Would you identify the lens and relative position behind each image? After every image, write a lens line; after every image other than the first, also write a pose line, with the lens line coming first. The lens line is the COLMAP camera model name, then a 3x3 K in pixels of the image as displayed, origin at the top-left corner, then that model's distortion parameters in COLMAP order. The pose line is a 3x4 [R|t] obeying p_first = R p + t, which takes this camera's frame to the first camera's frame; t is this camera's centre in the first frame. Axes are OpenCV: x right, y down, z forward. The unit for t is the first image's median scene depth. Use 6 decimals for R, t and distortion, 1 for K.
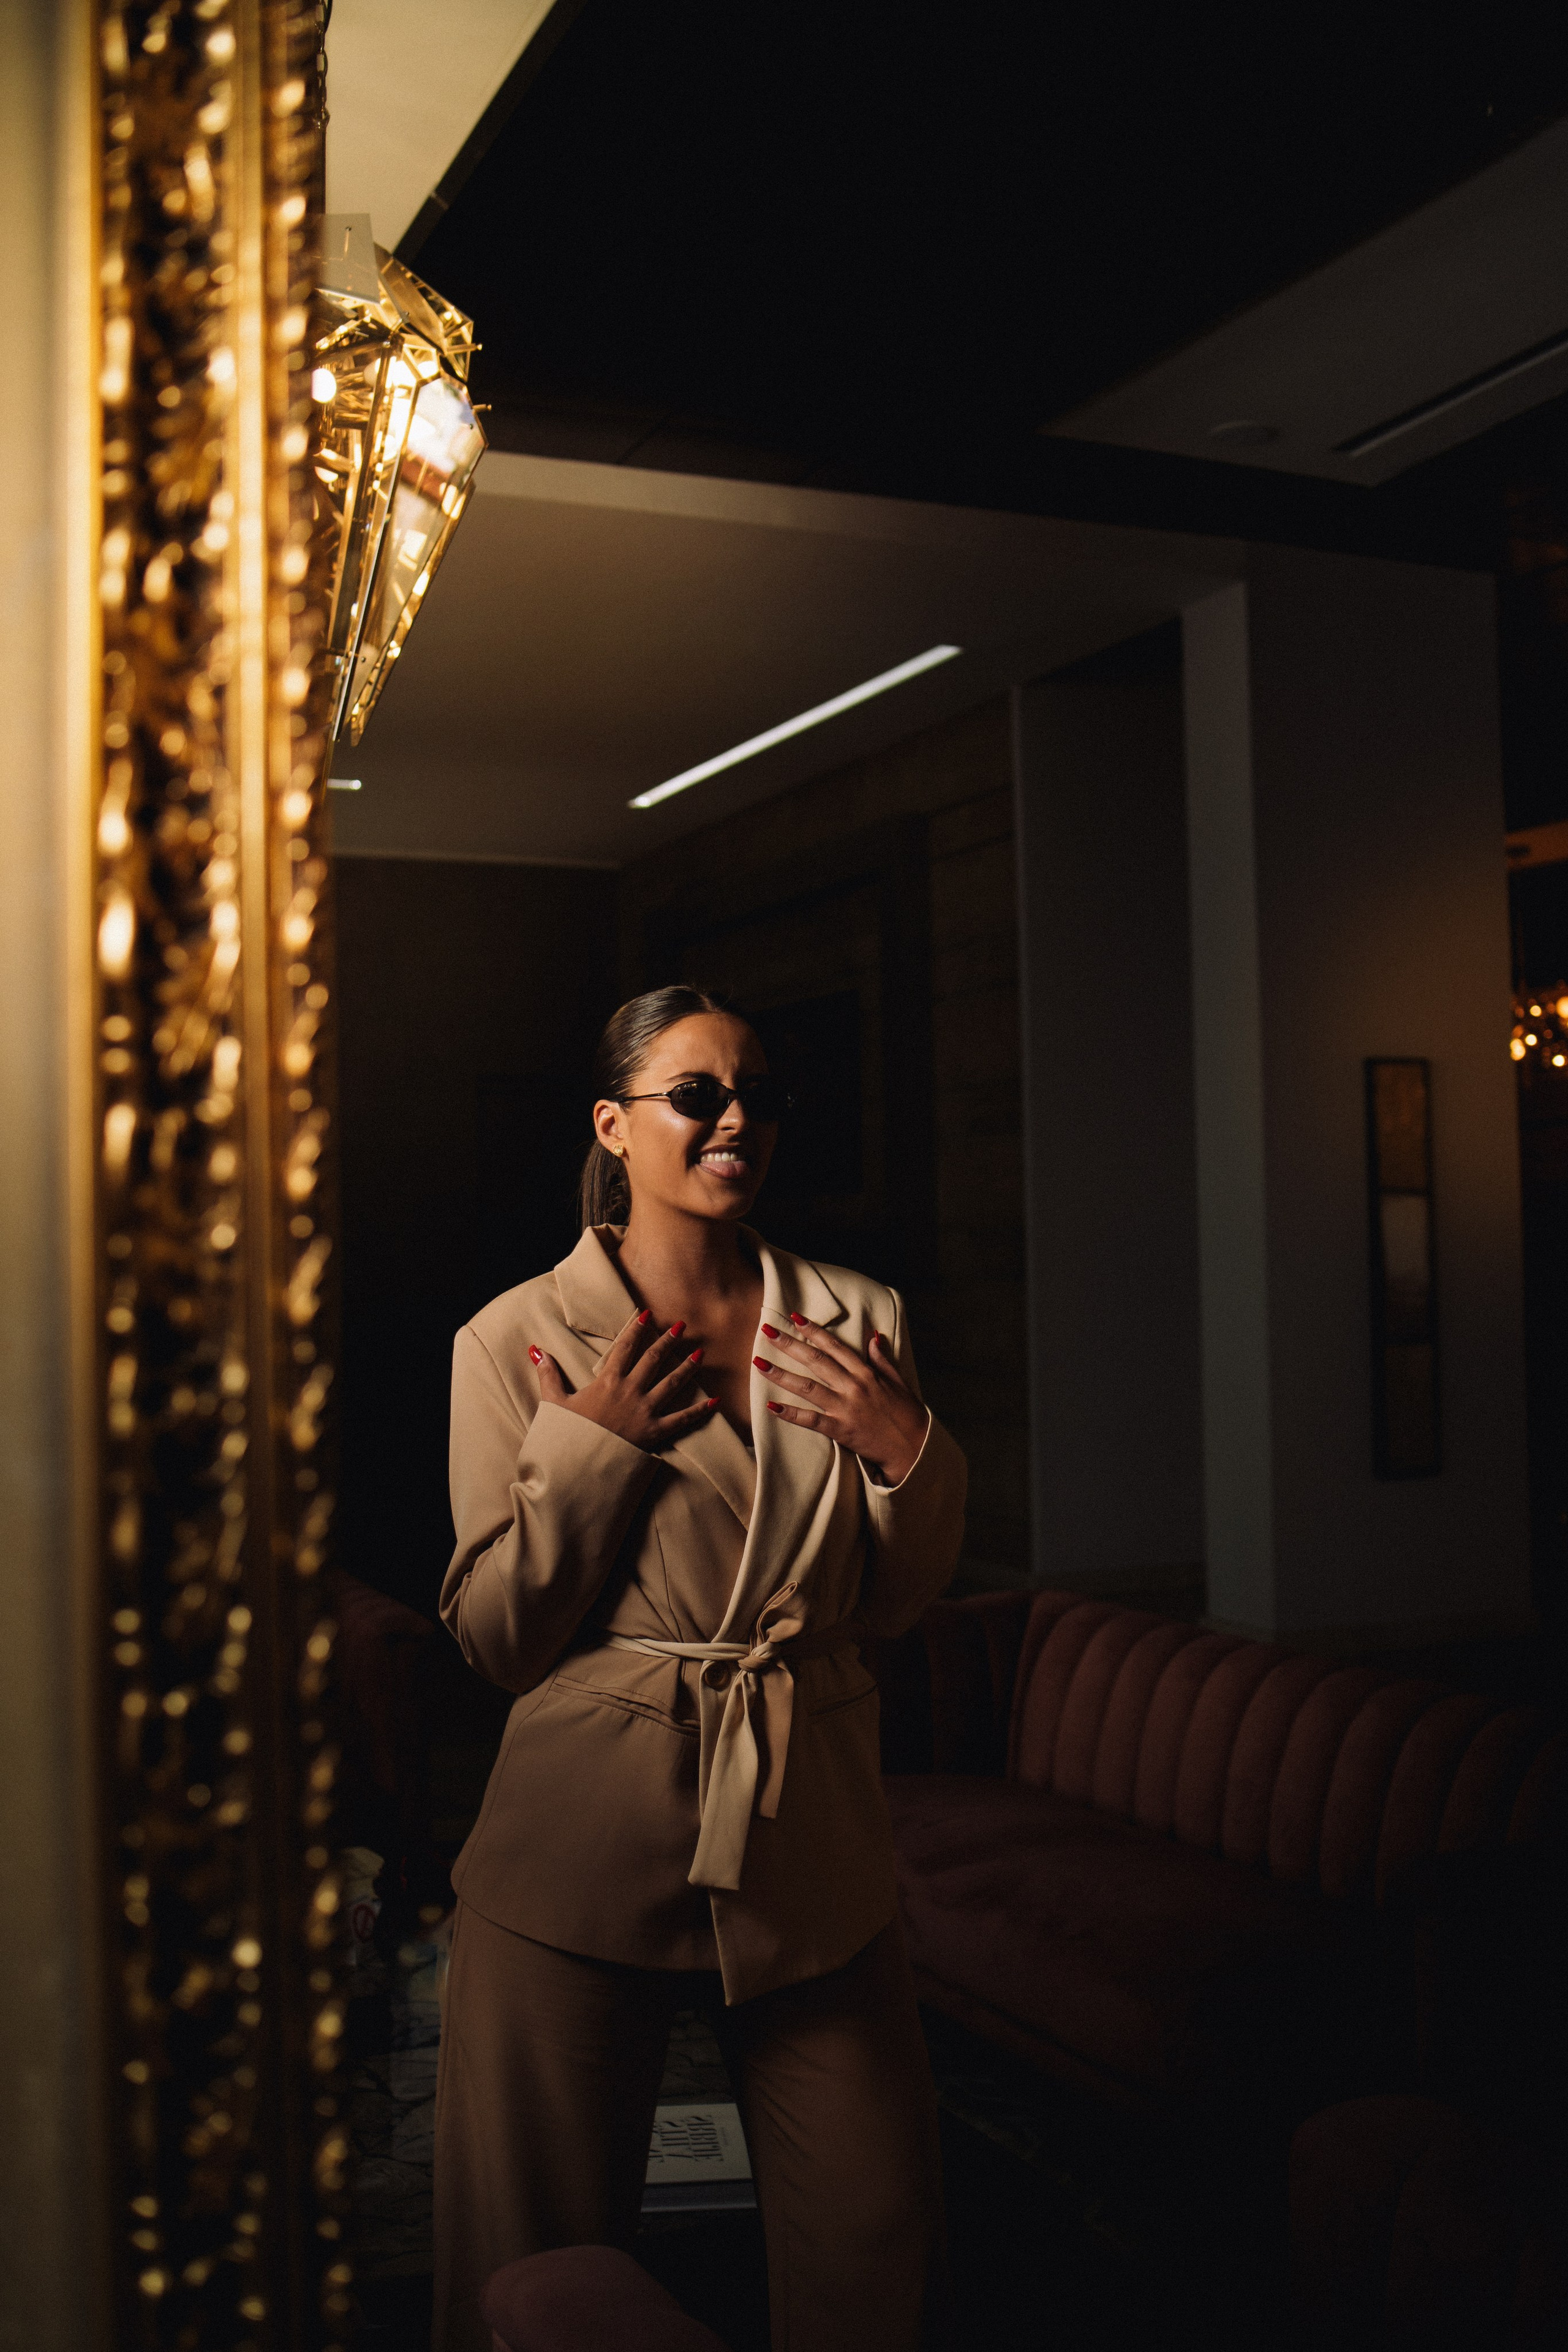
lens RADIAL K [[2348.5, 0, 785.8], [0, 2348.5, 1112.9], [0, 0, 1]] dist [-0.083820, 0.137231]
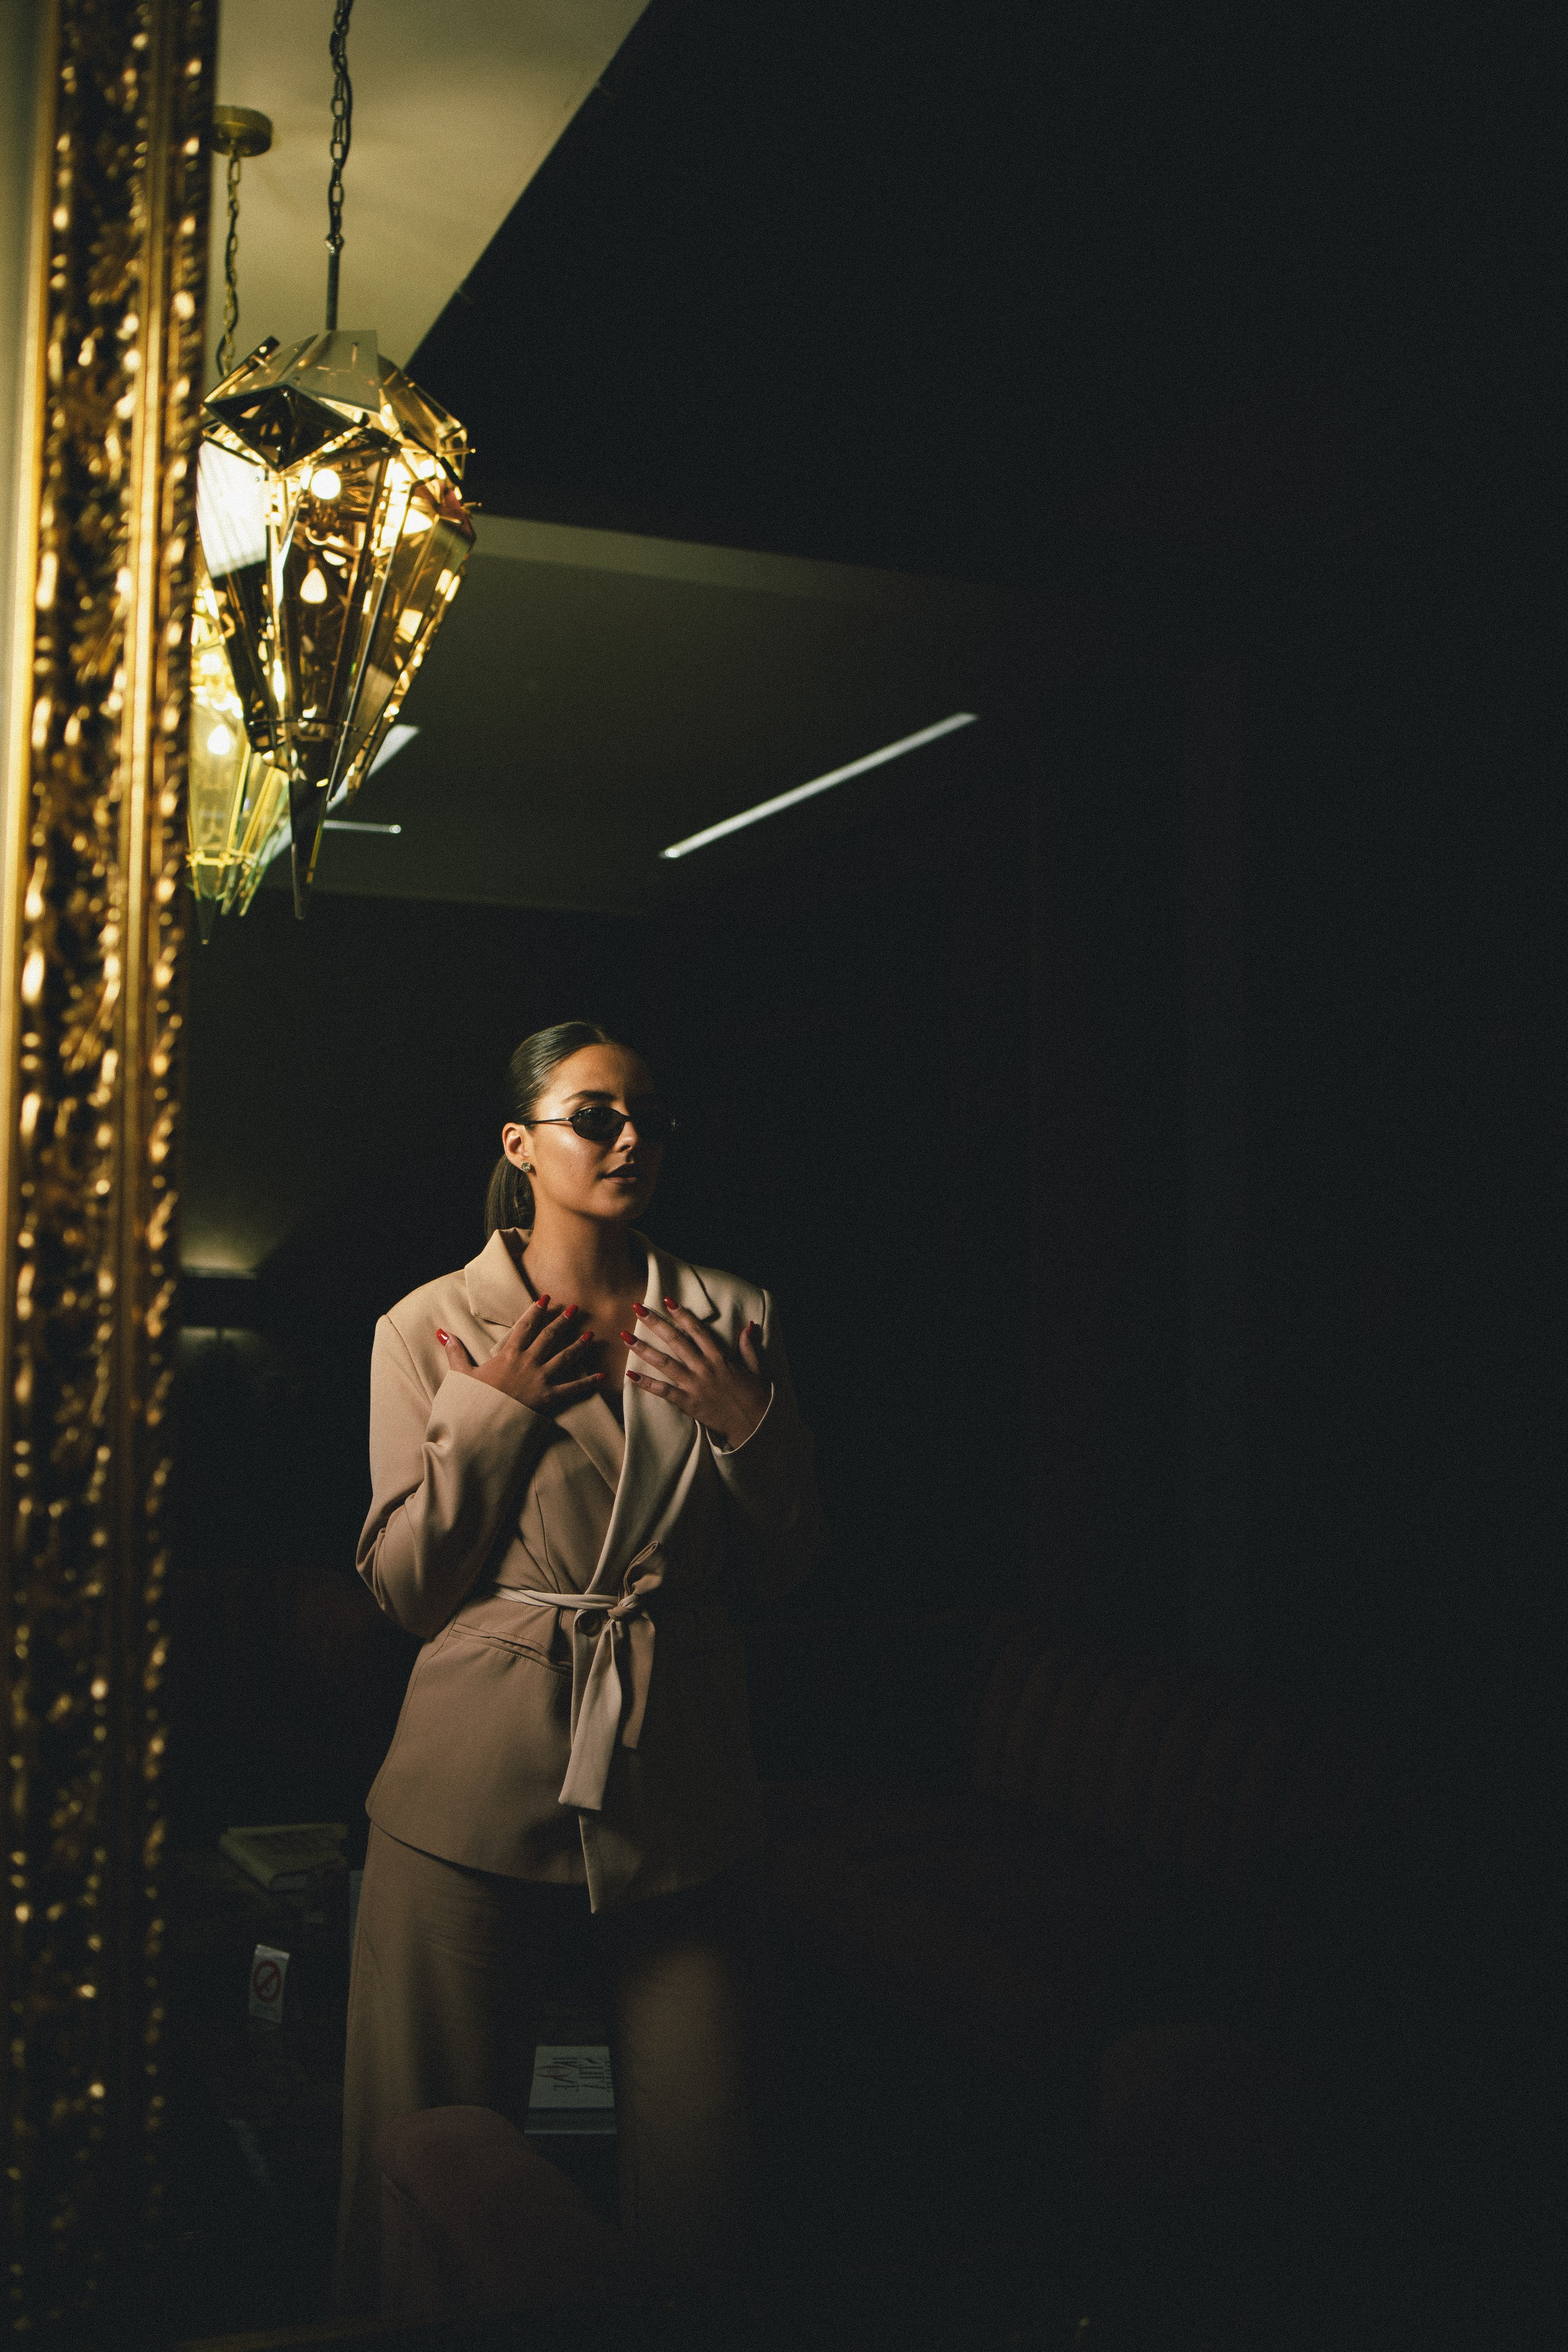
lens RADIAL K [[2404.3, 0, 782.8], [0, 2404.3, 1088.7], [0, 0, 1]] dist [-0.028284, -0.011728]
pose [[0.999436, 0.026342, -0.020844, 0.202873], [-0.026964, 0.999182, -0.030143, 0.025298], [0.020033, 0.030688, 0.999328, -0.459342]]
